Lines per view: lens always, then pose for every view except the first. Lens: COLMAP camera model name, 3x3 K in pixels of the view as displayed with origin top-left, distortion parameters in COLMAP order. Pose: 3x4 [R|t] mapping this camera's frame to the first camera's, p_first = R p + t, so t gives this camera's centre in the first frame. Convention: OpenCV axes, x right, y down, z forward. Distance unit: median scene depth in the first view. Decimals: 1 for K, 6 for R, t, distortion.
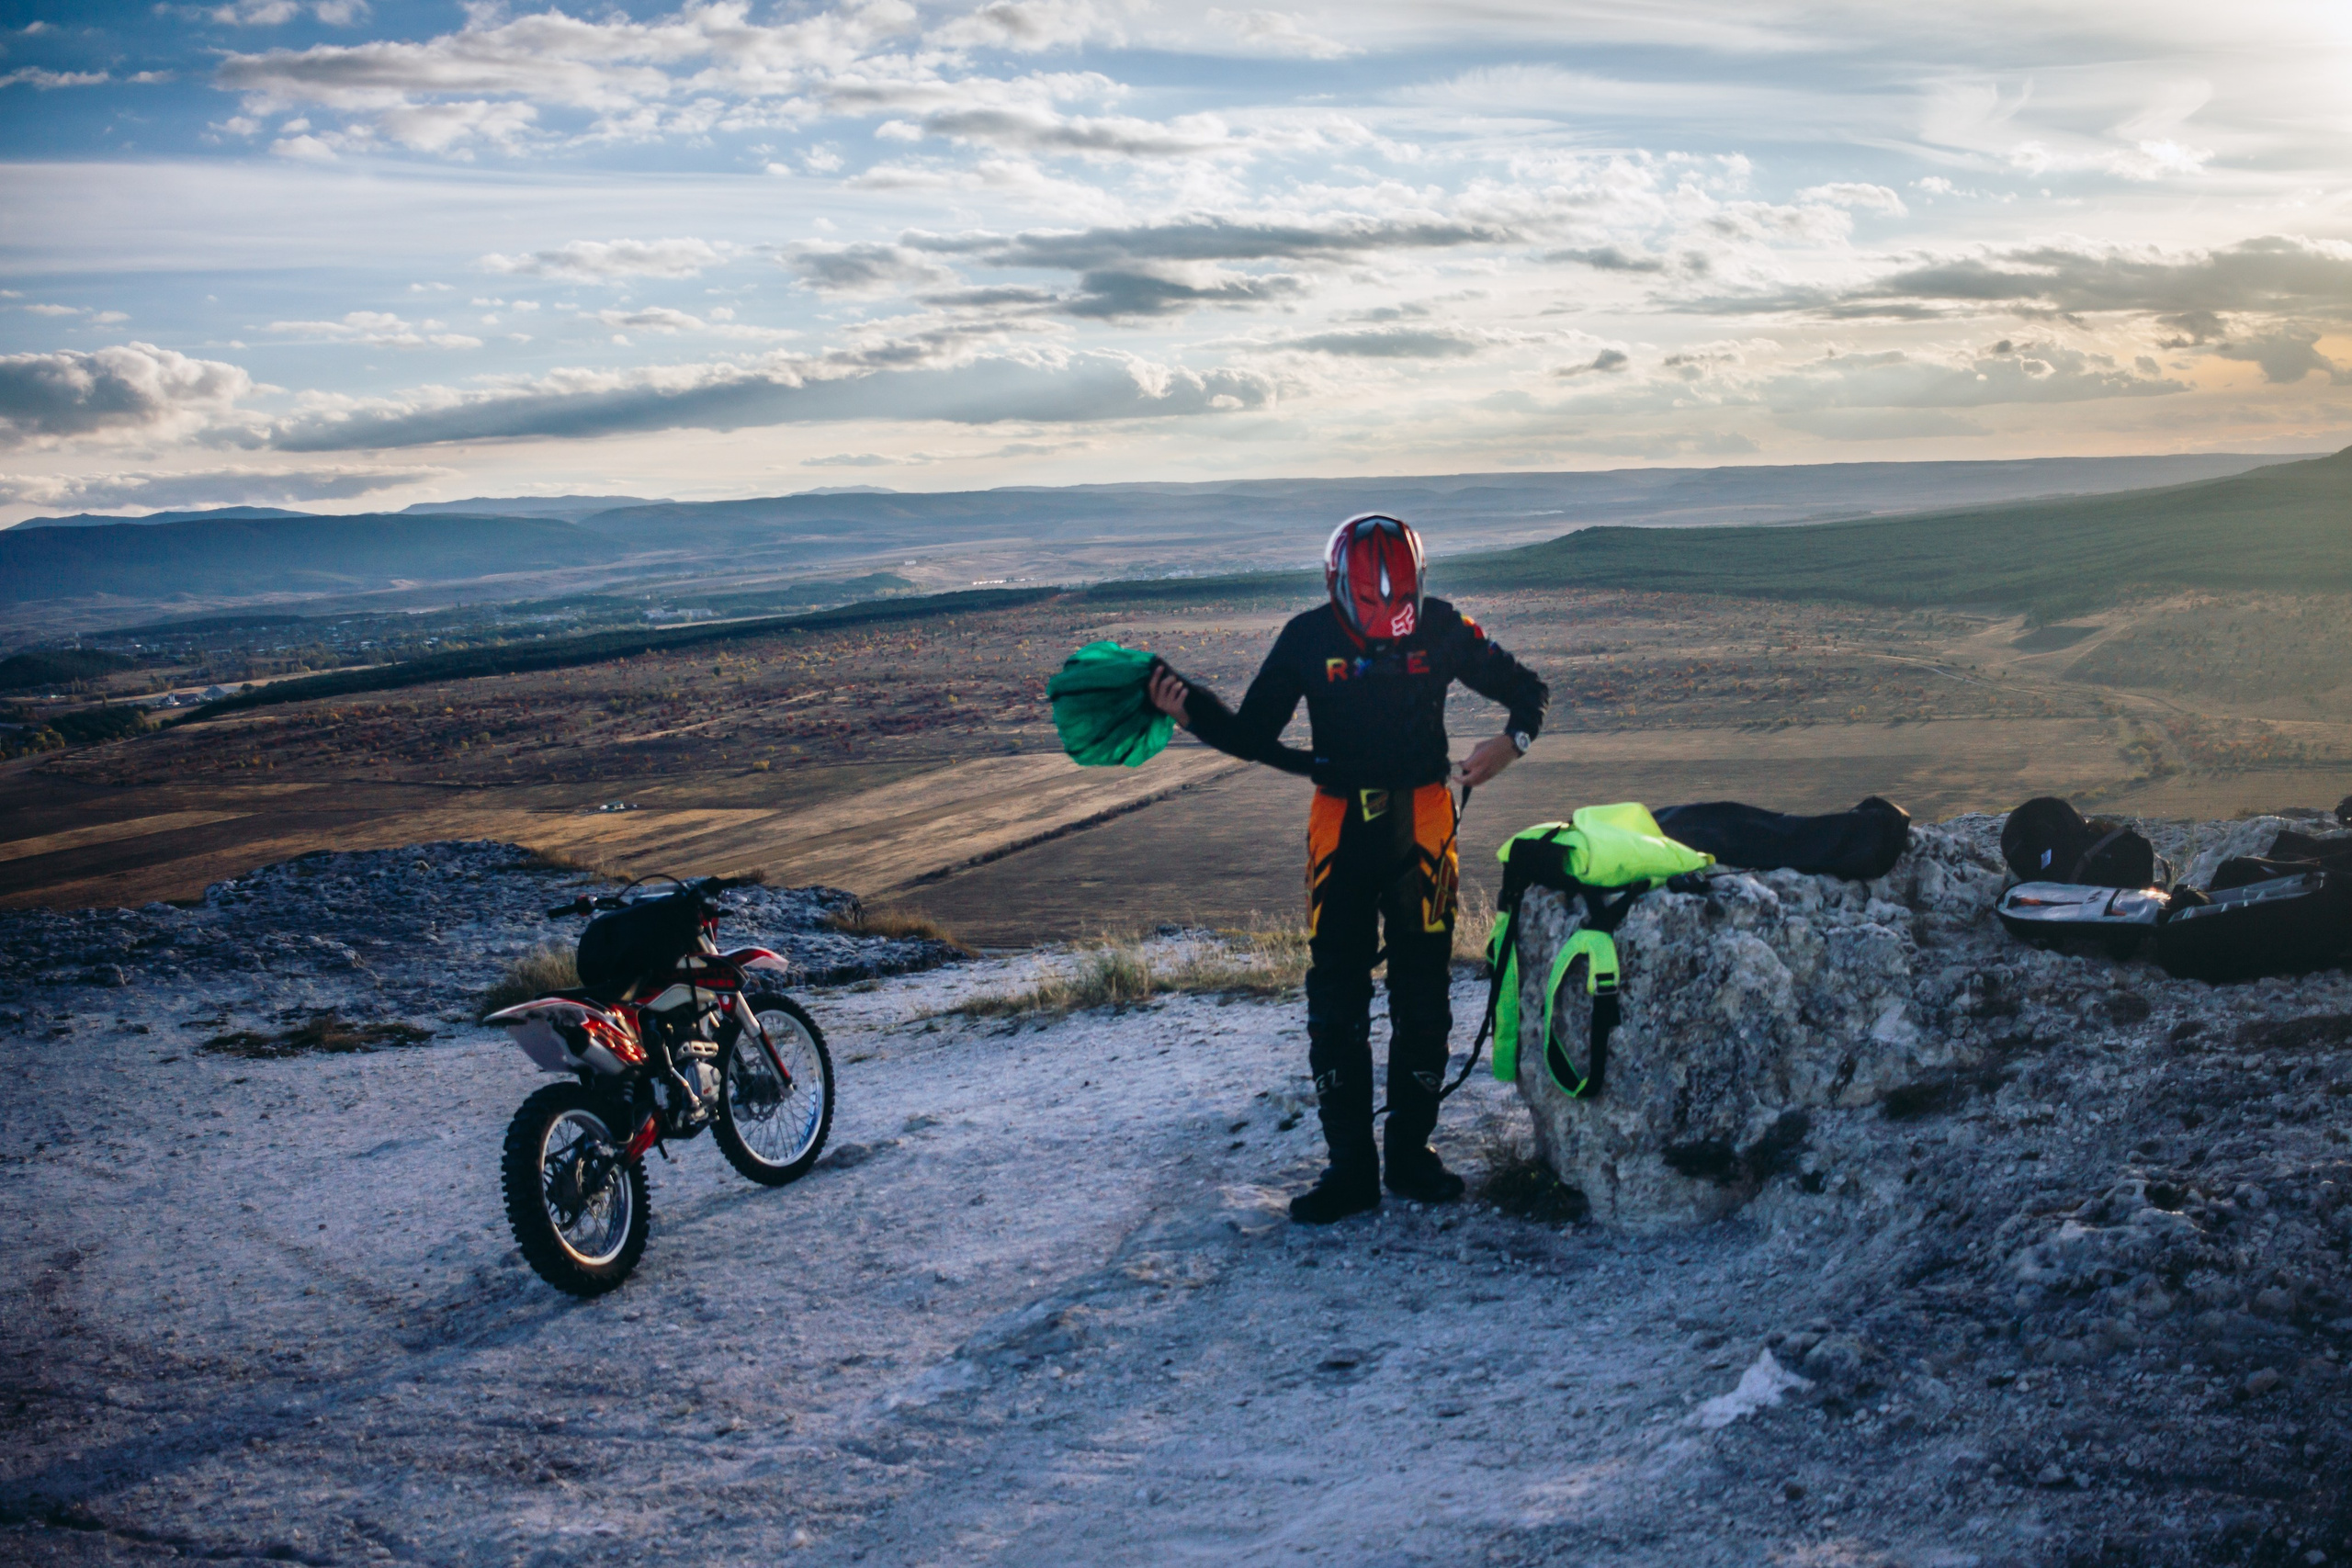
lens RADIAL K [[2641.6, 0, 1177.8], [0, 2641.6, 802.5], [0, 0, 1]] dist [-0.120490, 0.111129]
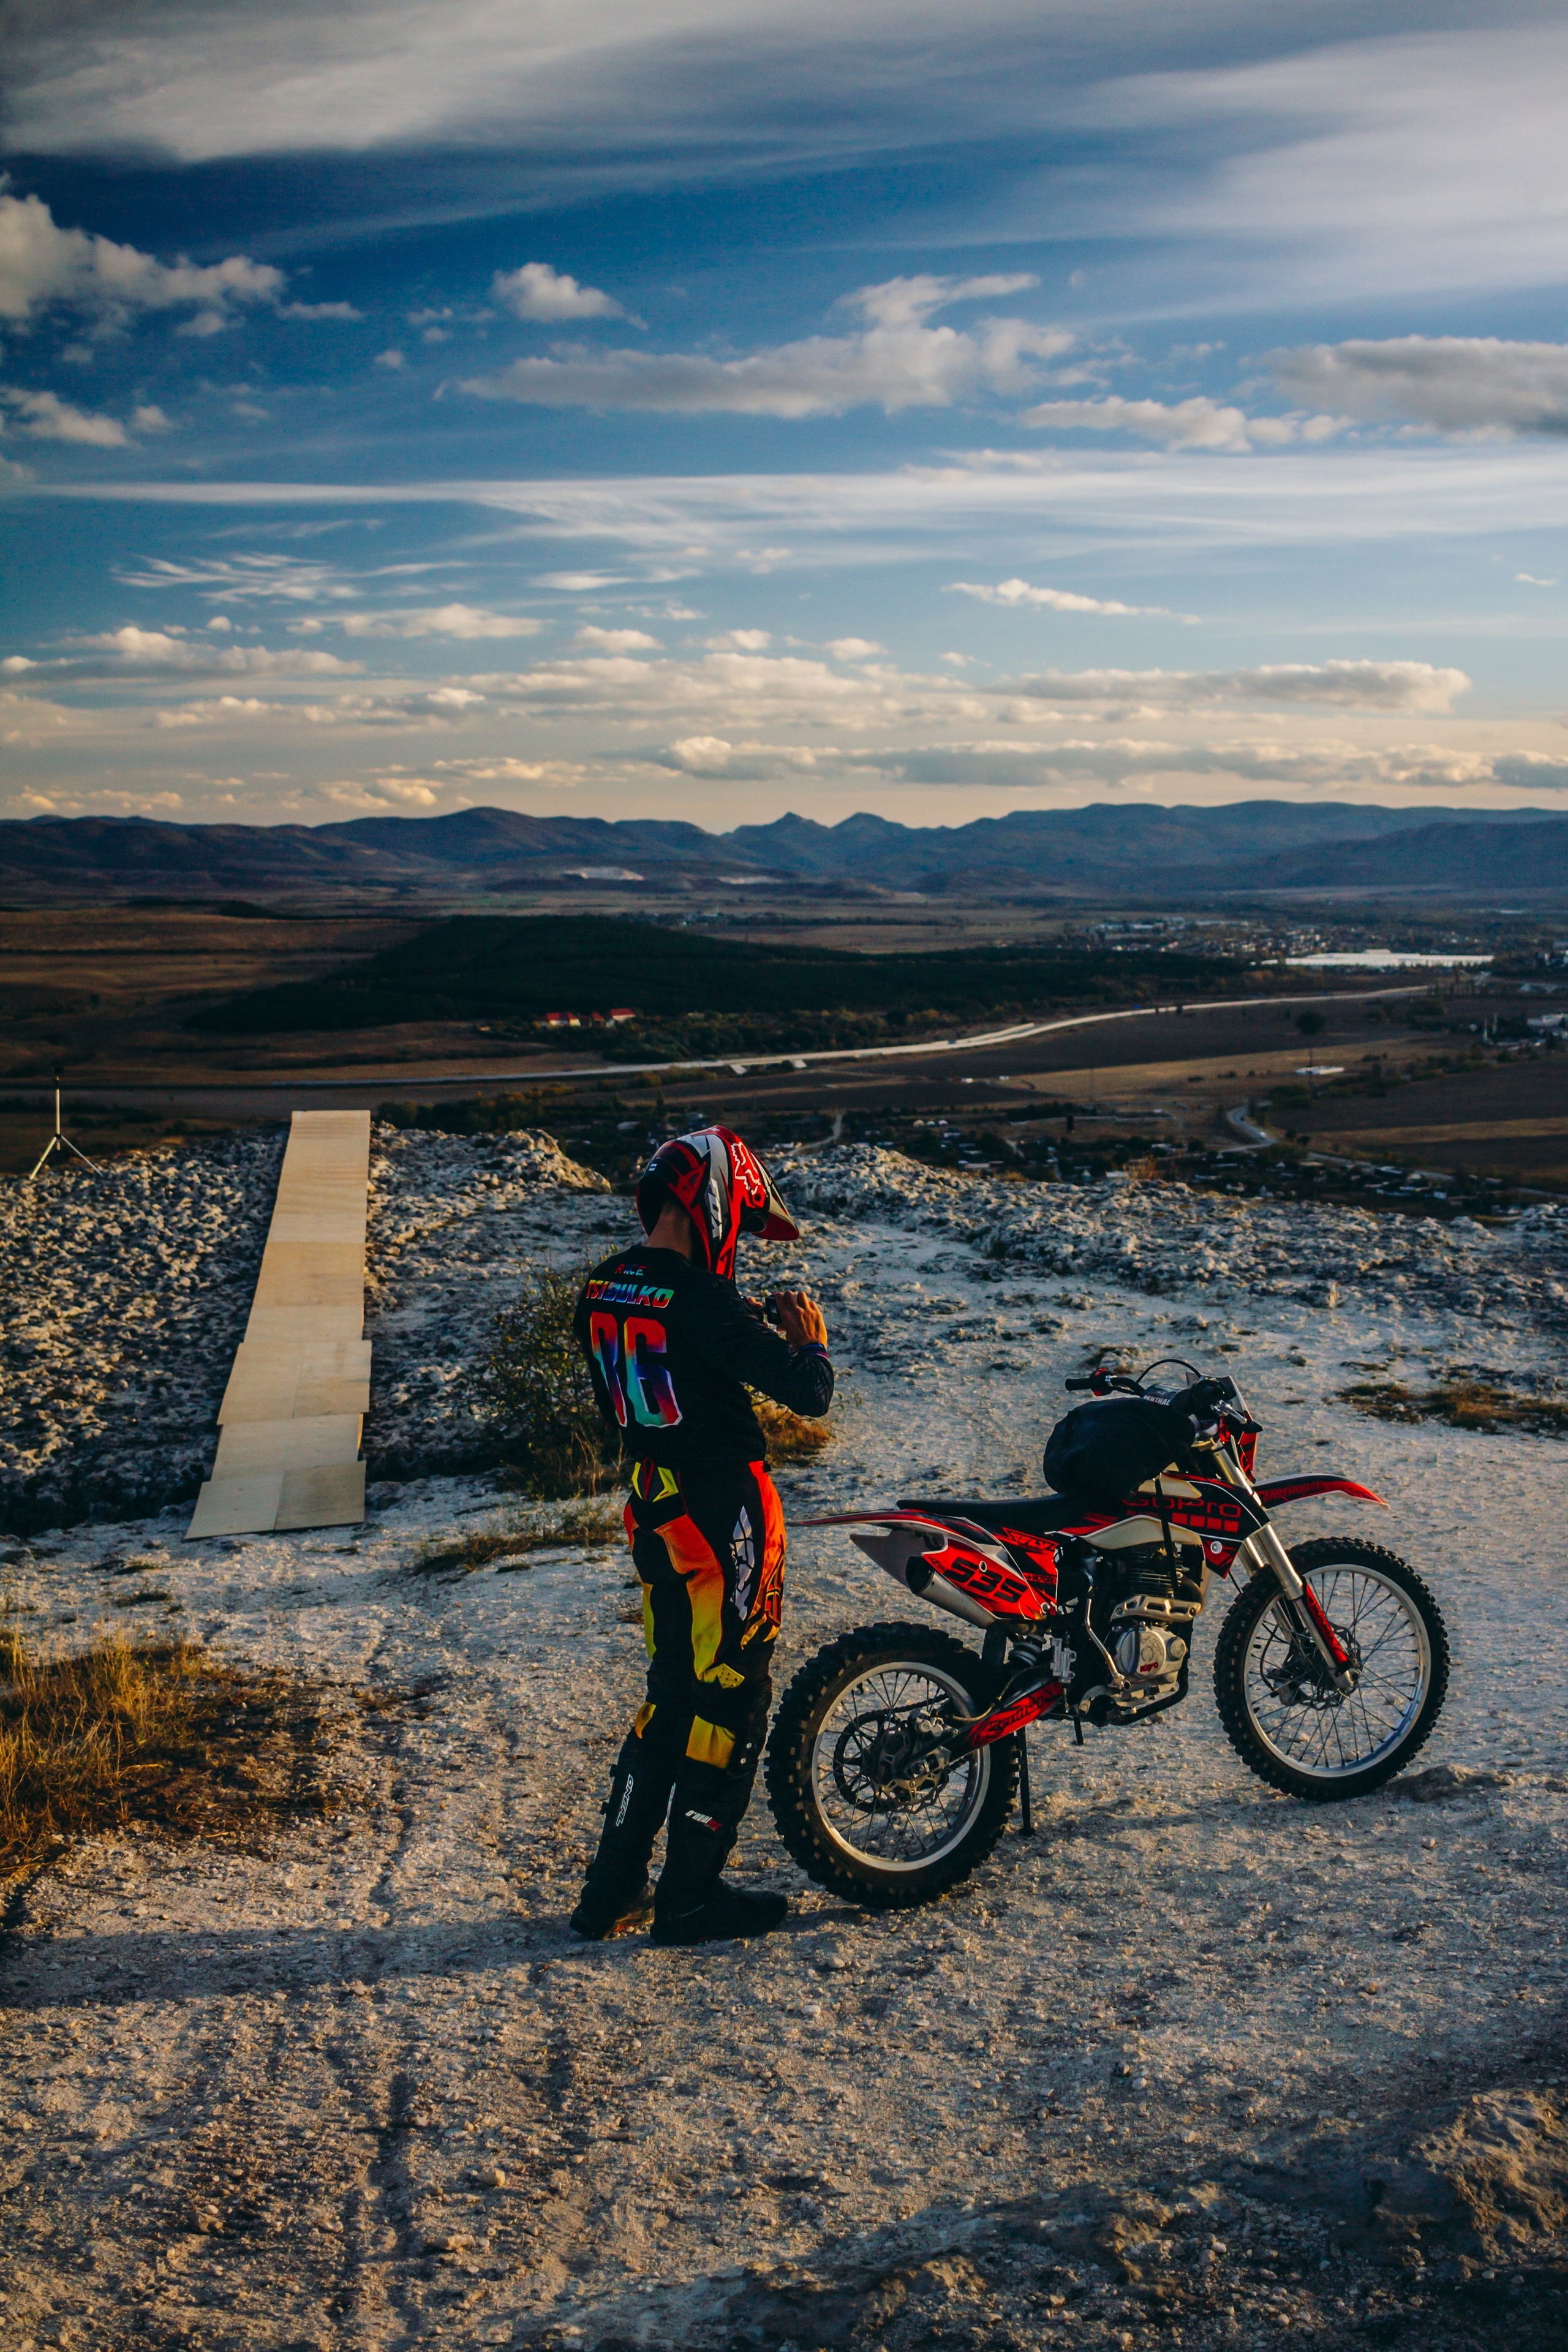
lens RADIAL K [[2639.9, 0, 793.5], [0, 2639.9, 1179.7], [0, 0, 1]] dist [-0.125008, 0.127466]
pose [[0.732084, 0.131300, -0.668441, 0.076143], [-0.108426, 0.991199, 0.075949, -0.024279], [0.672530, 0.016875, 0.739878, 0.135115]]
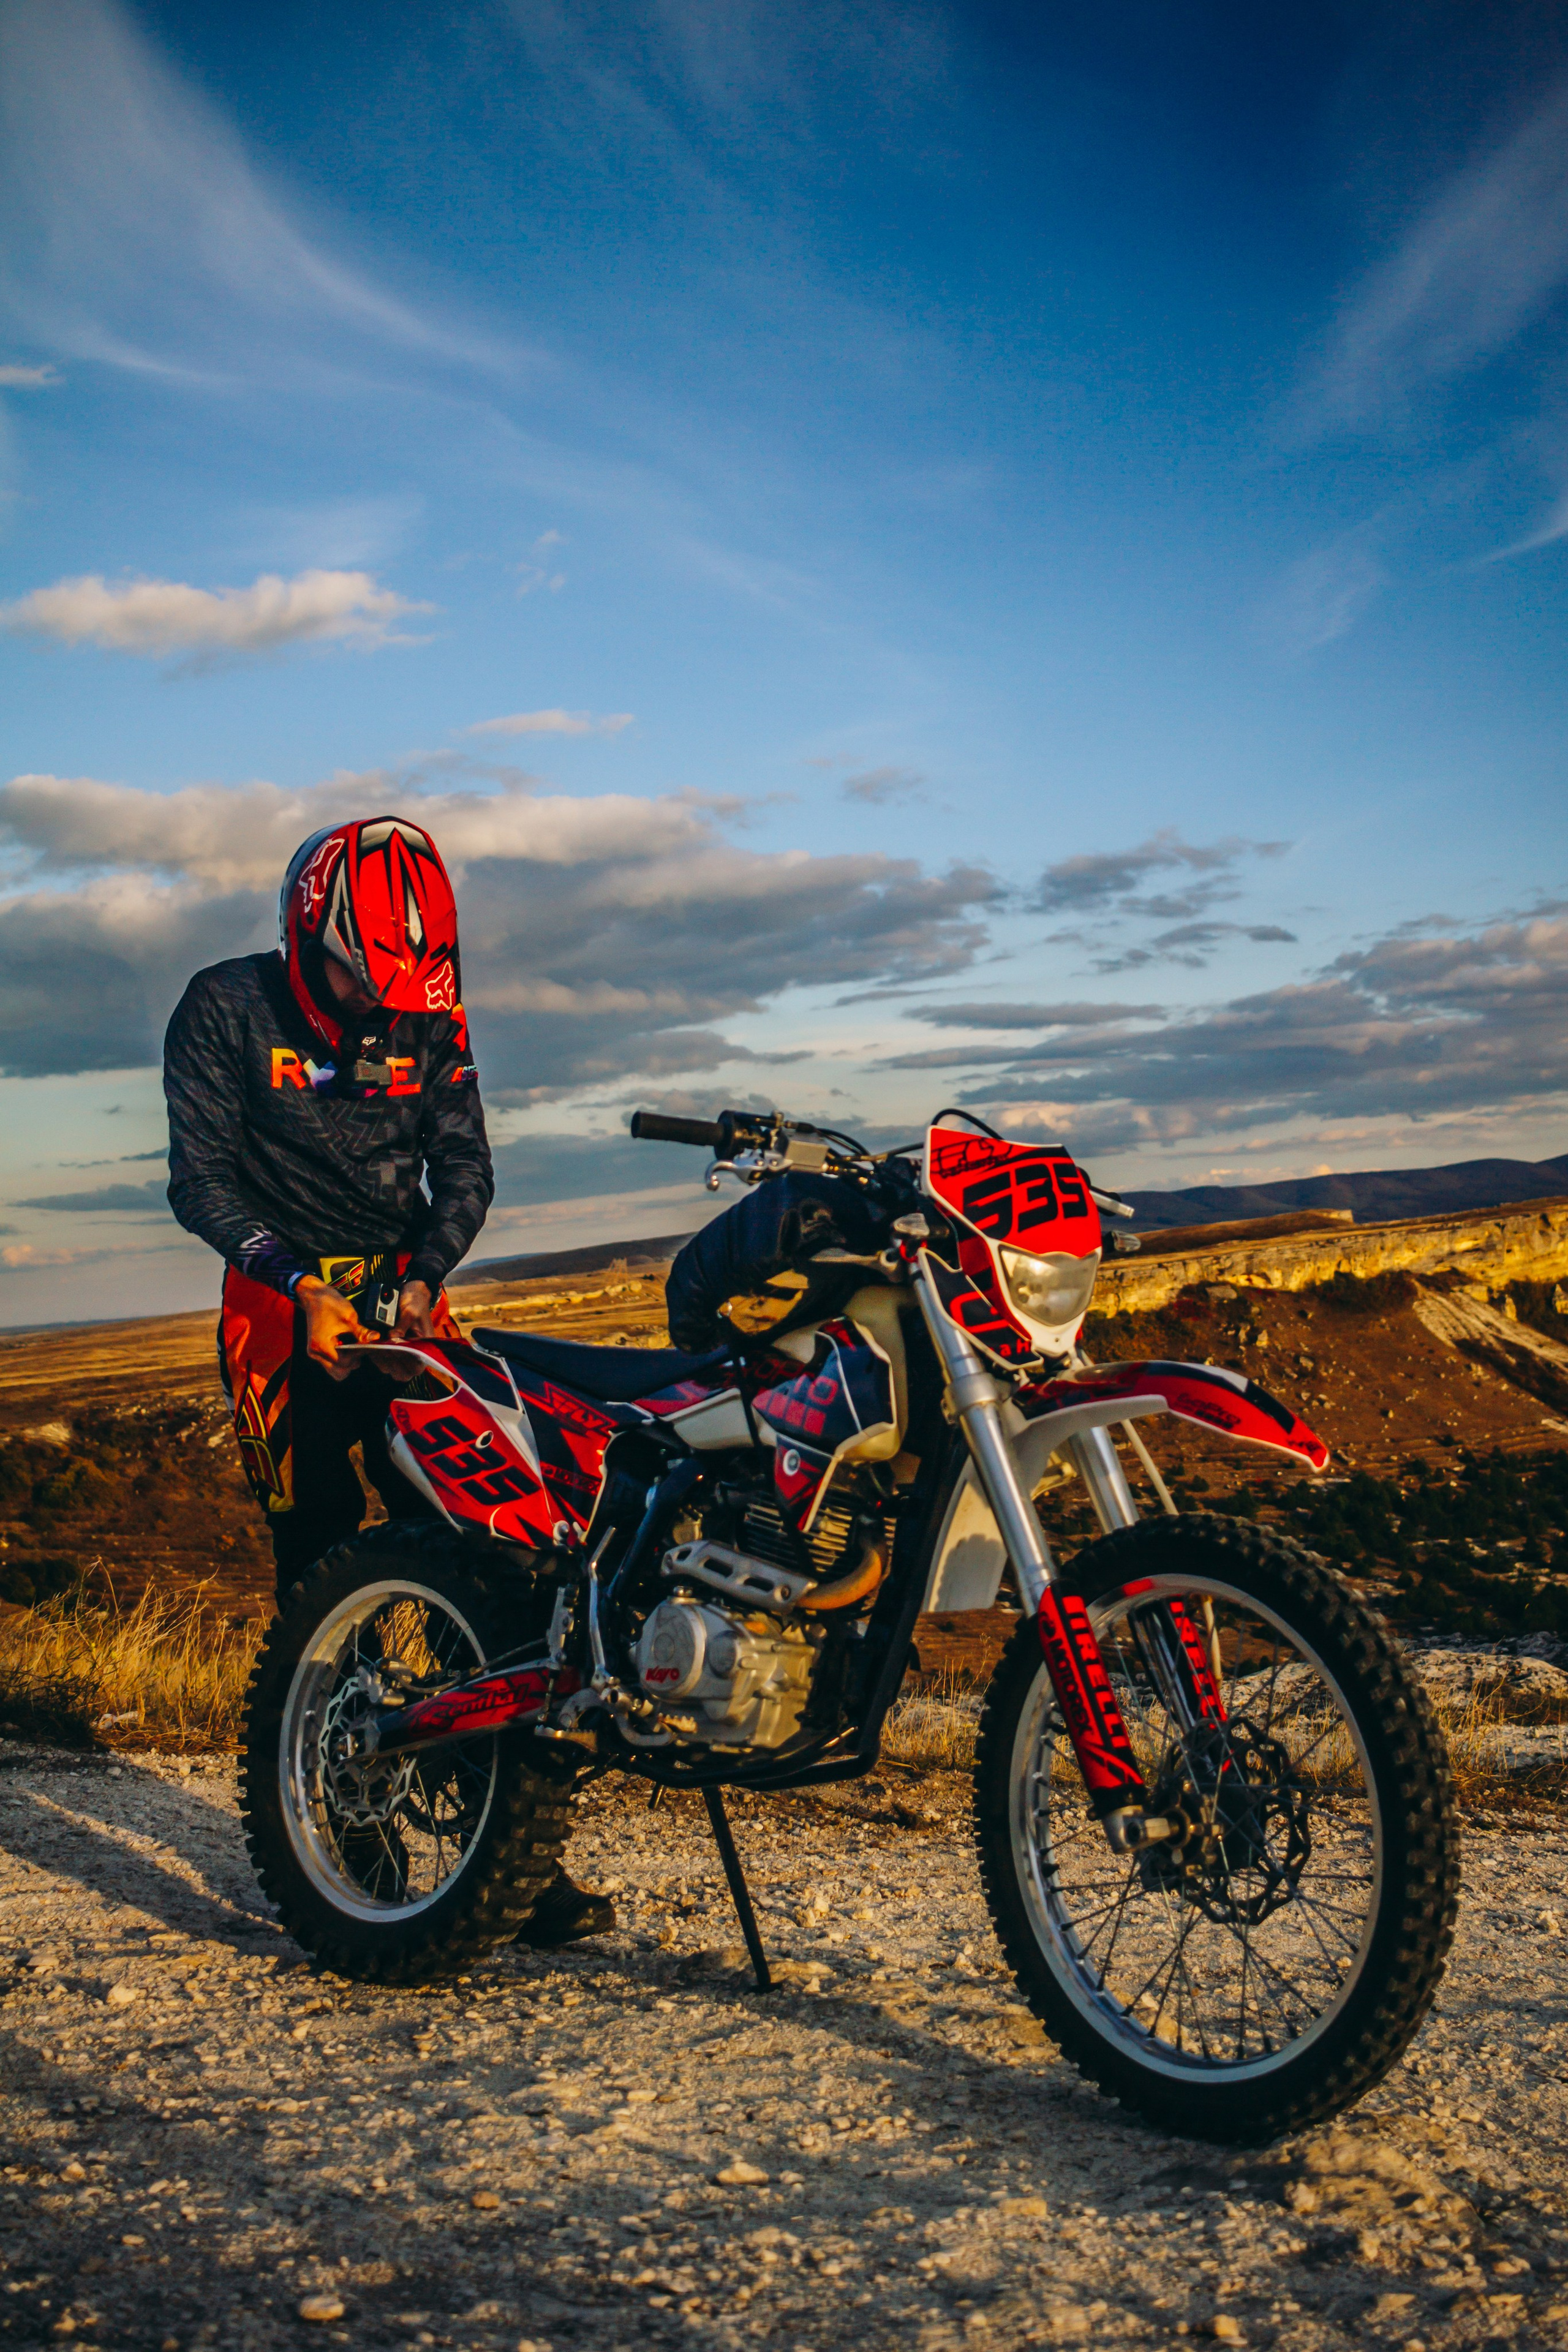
lens RADIAL K [[2631.2, 0, 799.5], [0, 2631.2, 1200.4], [0, 0, 1]] dist [-0.092509, 0.004330]
pose [[-0.377674, 0.062084, -0.923855, 0.054546], [-0.015087, 0.997205, 0.073181, 0.004806], [0.925816, 0.041577, -0.375681, 0.401200]]
